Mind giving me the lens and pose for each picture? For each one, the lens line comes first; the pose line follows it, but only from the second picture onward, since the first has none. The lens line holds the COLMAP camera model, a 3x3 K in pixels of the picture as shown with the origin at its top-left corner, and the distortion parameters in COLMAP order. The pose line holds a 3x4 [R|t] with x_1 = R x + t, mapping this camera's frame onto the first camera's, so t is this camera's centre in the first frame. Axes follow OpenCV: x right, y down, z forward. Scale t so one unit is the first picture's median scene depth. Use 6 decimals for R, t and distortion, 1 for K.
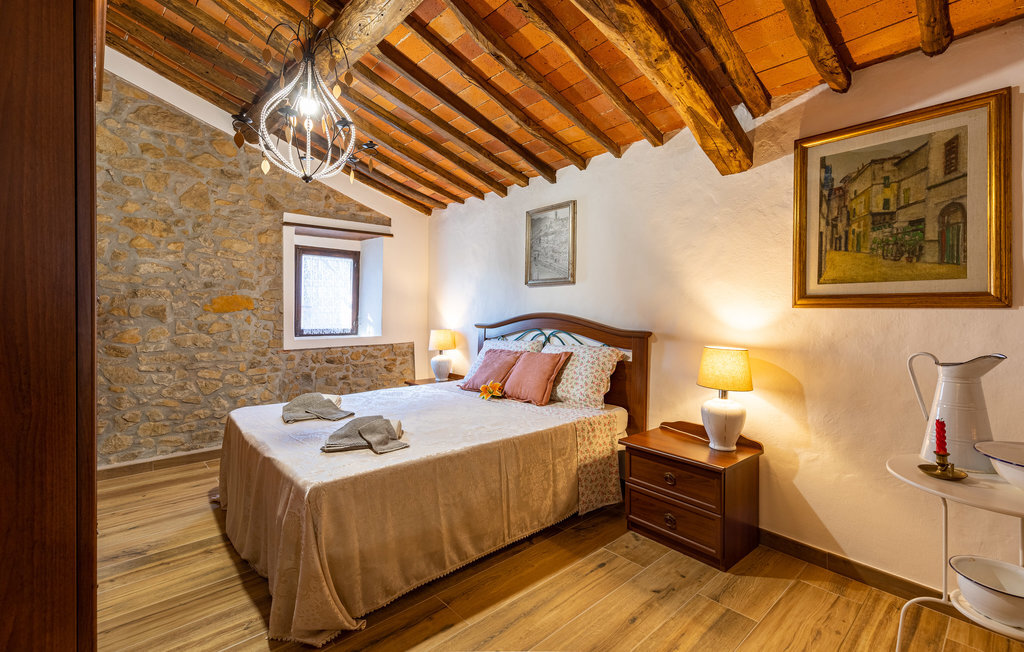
lens RADIAL K [[450.3, 0, 513.4], [0, 450.3, 305.2], [0, 0, 1]] dist [0.000563, -0.000349]
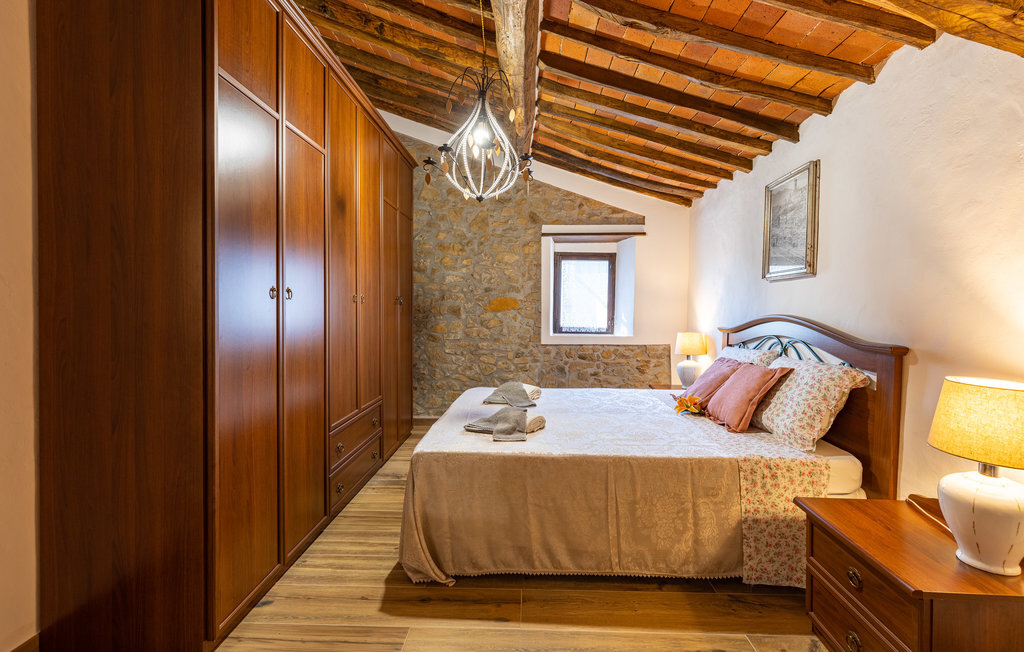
lens RADIAL K [[450.9, 0, 512.9], [0, 450.9, 308.0], [0, 0, 1]] dist [0.000833, -0.000444]
pose [[0.723251, 0.002729, -0.690579, 0.278723], [0.001762, 0.999982, 0.005797, -0.000596], [0.690583, -0.005409, 0.723233, 0.133445]]
